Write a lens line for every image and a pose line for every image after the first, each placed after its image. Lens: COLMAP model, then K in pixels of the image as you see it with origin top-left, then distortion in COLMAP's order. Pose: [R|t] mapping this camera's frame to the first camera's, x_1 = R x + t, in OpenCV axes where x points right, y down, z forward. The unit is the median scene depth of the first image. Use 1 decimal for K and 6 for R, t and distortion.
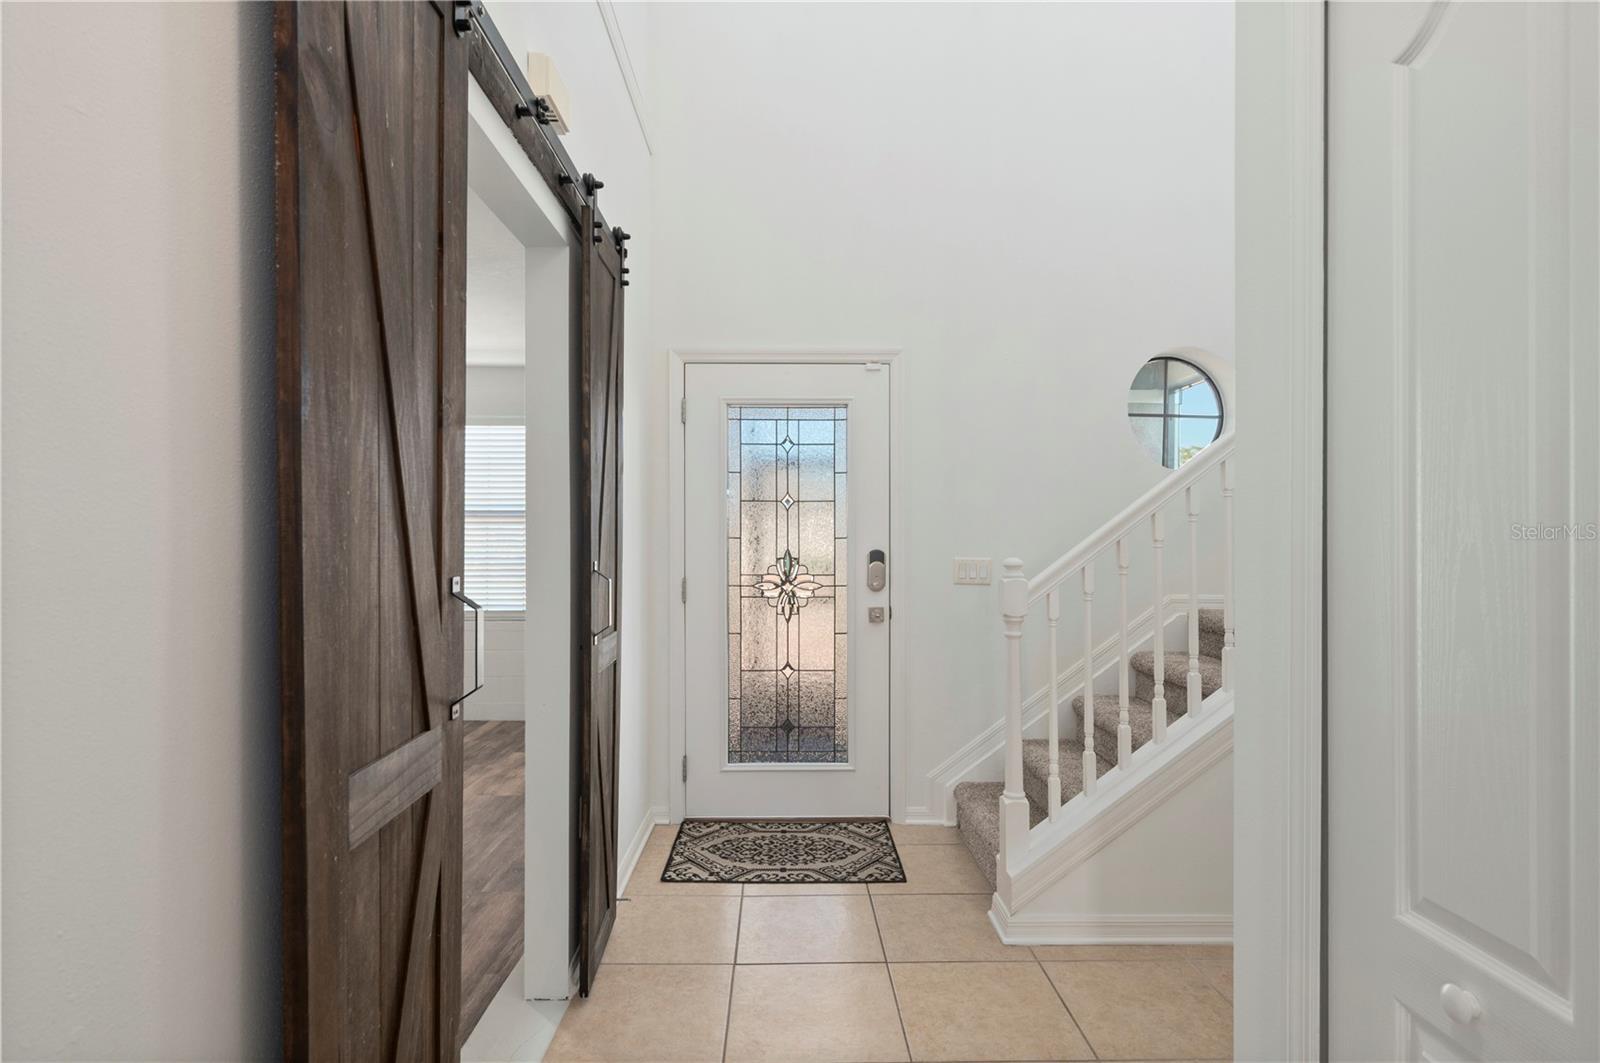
lens RADIAL K [[782.9, 0, 800.8], [0, 782.9, 564.4], [0, 0, 1]] dist [0.000864, 0.000120]
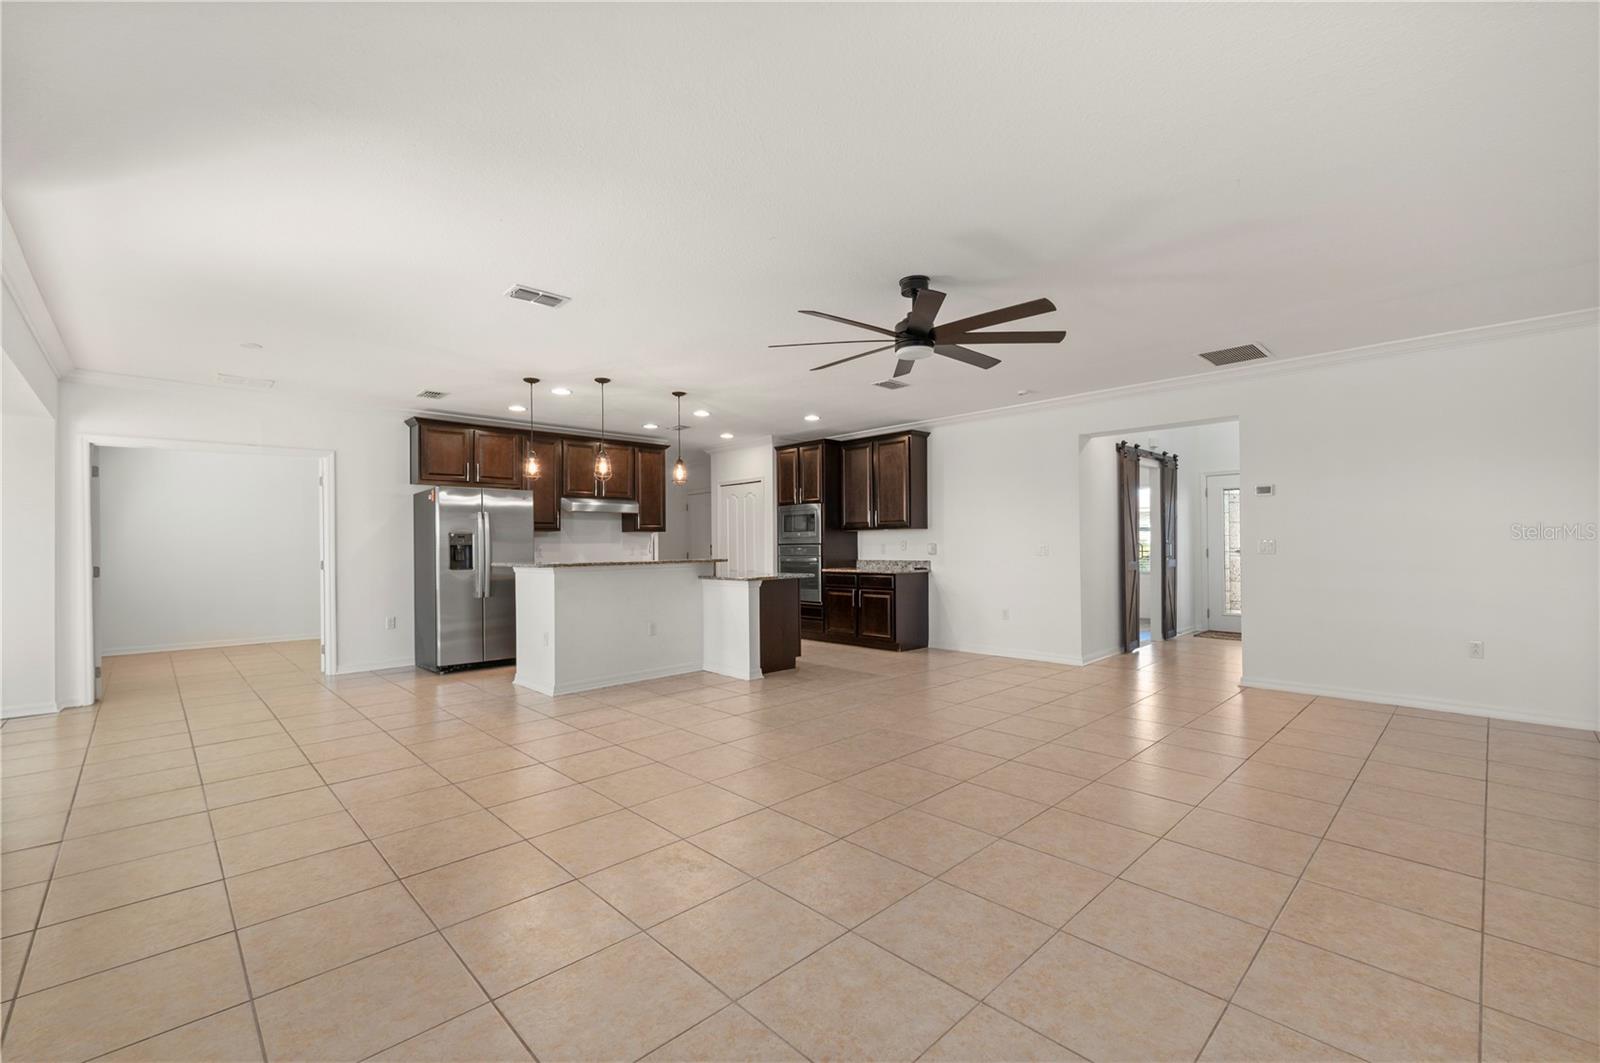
lens RADIAL K [[674.8, 0, 803.0], [0, 674.8, 546.8], [0, 0, 1]] dist [0.008575, -0.000119]
pose [[0.686694, -0.001334, -0.726945, 0.667523], [-0.014454, 0.999776, -0.015488, 0.075655], [0.726803, 0.021143, 0.686521, -1.886412]]
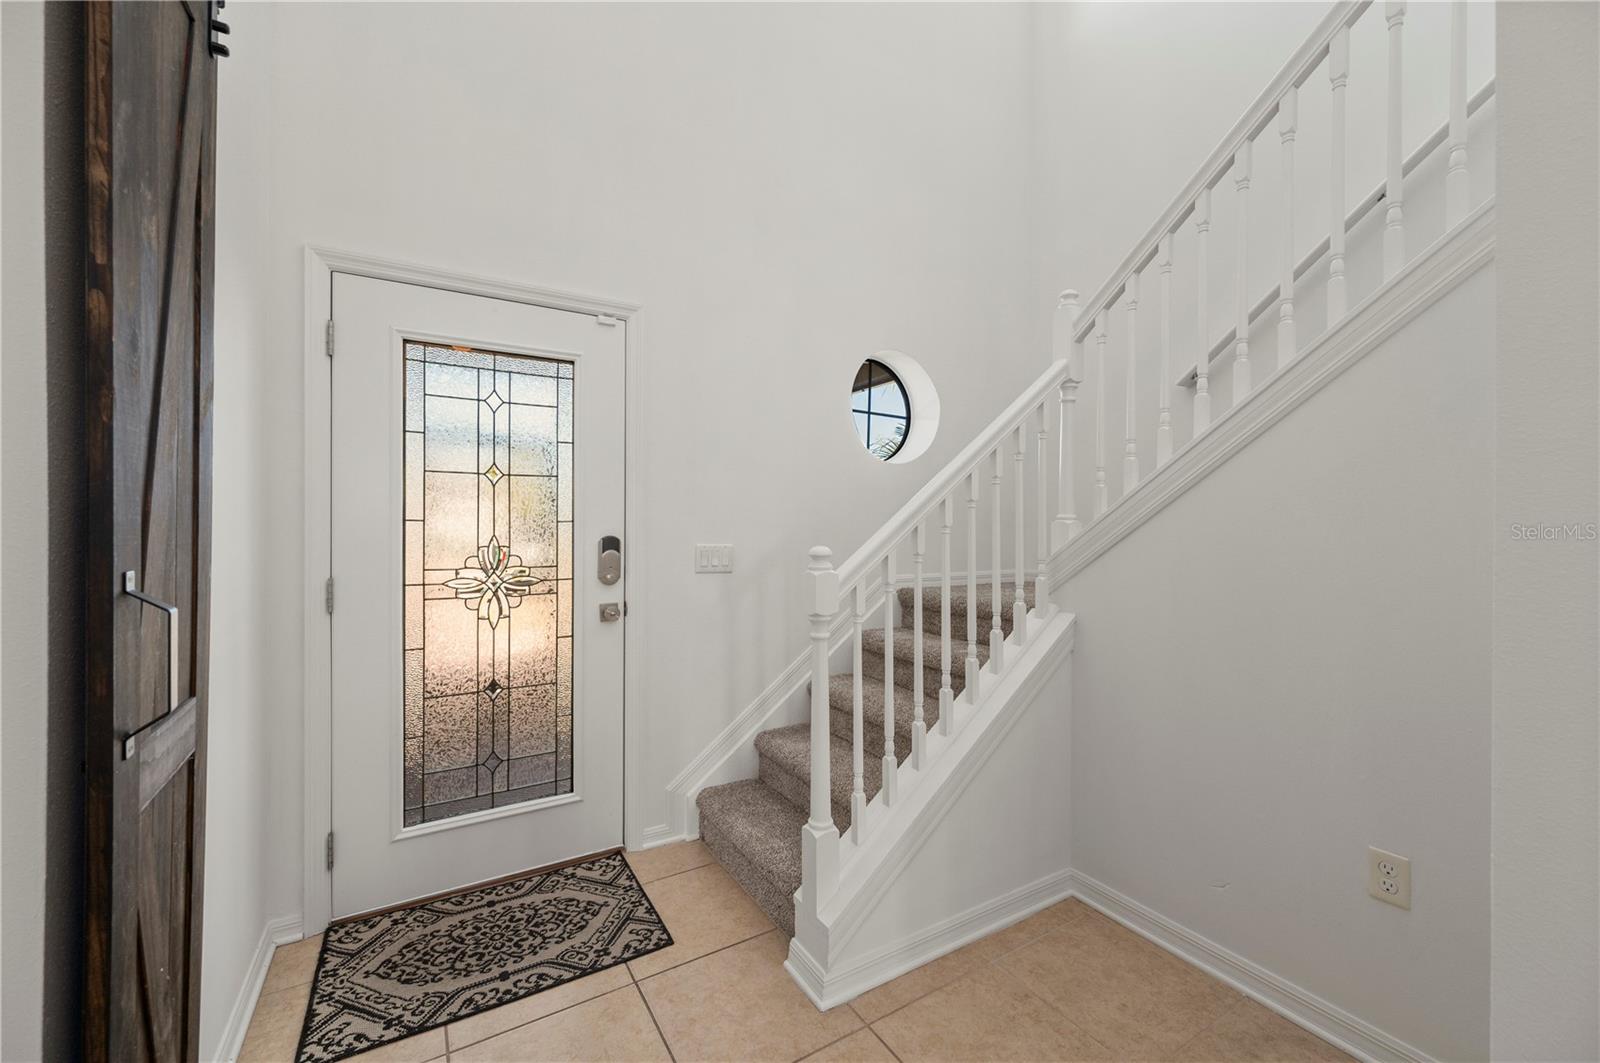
lens RADIAL K [[629.3, 0, 800.0], [0, 629.3, 531.5], [0, 0, 1]] dist [-0.001455, -0.000149]
pose [[0.864681, -0.002332, 0.502315, -0.071365], [0.012036, 0.999798, -0.016077, -0.010666], [-0.502176, 0.019948, 0.864535, 0.319270]]
